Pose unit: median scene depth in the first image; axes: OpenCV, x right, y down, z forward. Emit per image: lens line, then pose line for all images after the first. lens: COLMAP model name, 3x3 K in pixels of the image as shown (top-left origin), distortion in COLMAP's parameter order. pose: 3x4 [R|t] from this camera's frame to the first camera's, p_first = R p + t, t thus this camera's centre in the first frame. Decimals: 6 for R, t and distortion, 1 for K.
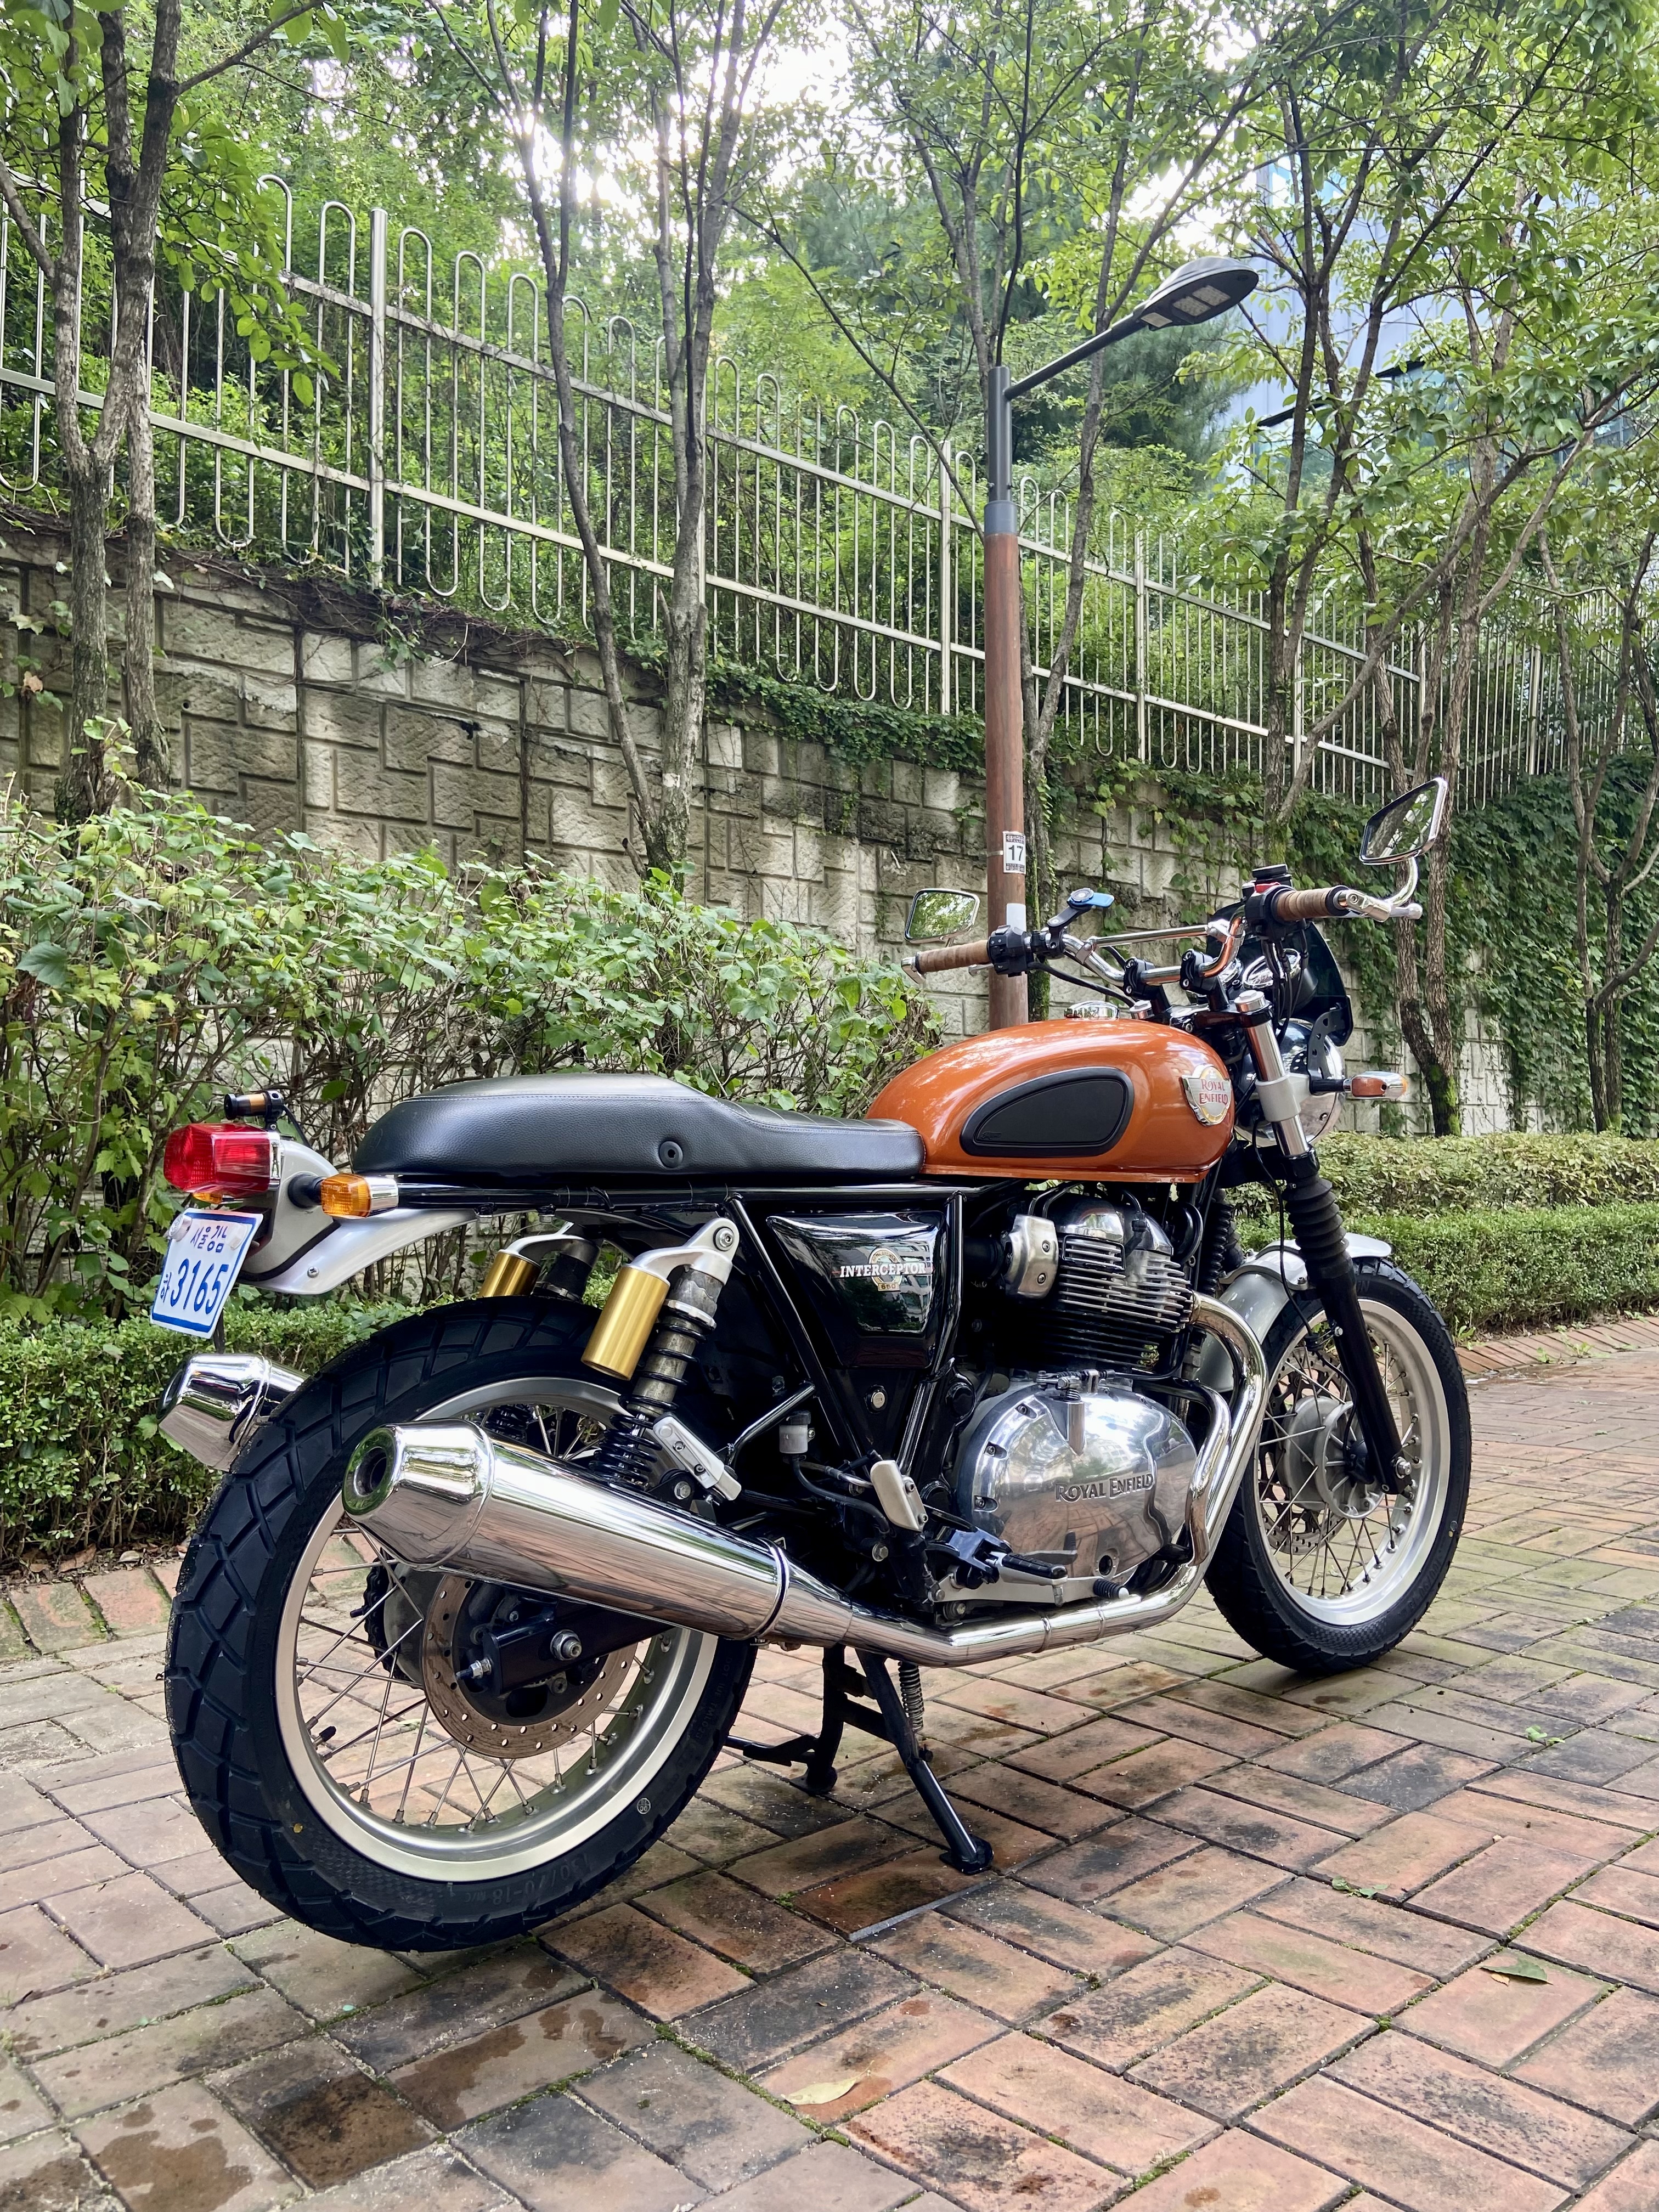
lens RADIAL K [[1666.4, 0, 839.9], [0, 1666.4, 1109.6], [0, 0, 1]] dist [0.103406, -0.126220]
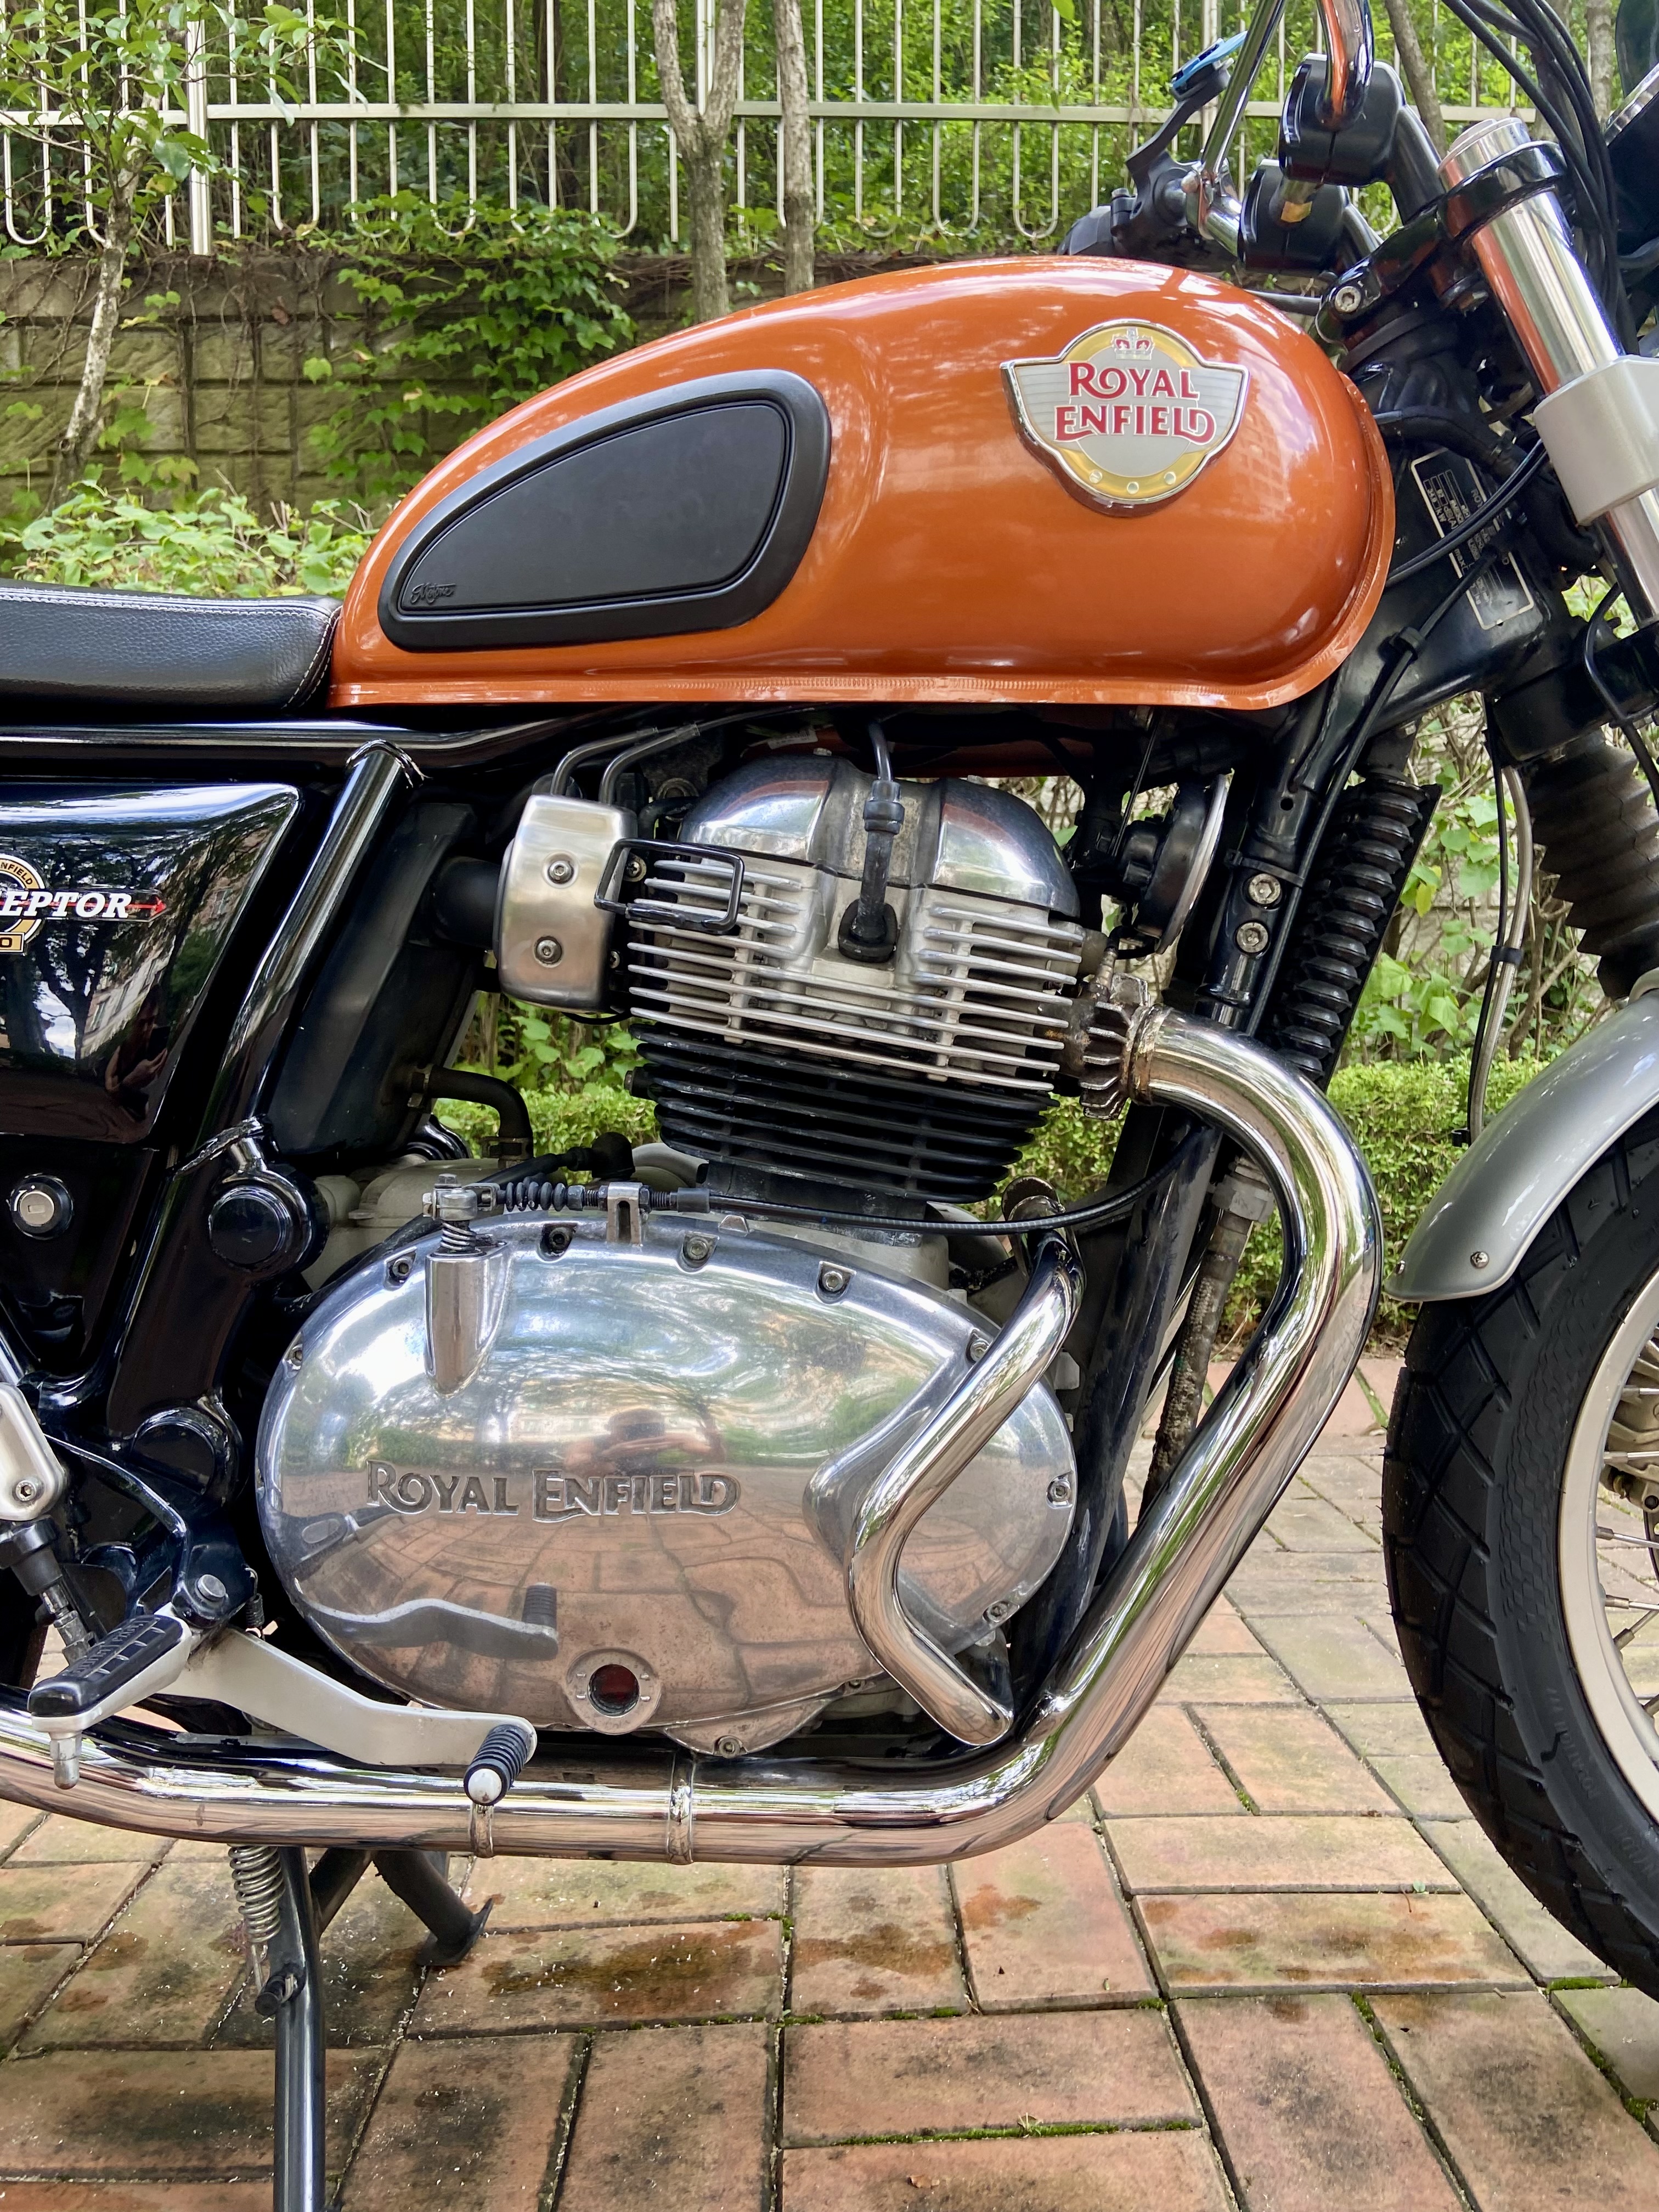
lens RADIAL K [[1666.4, 0, 826.4], [0, 1666.4, 1106.7], [0, 0, 1]] dist [0.103406, -0.126220]
pose [[0.757651, 0.029558, -0.651991, 0.151380], [0.026103, 0.996802, 0.075523, 0.038318], [0.652138, -0.074239, 0.754456, 0.257752]]
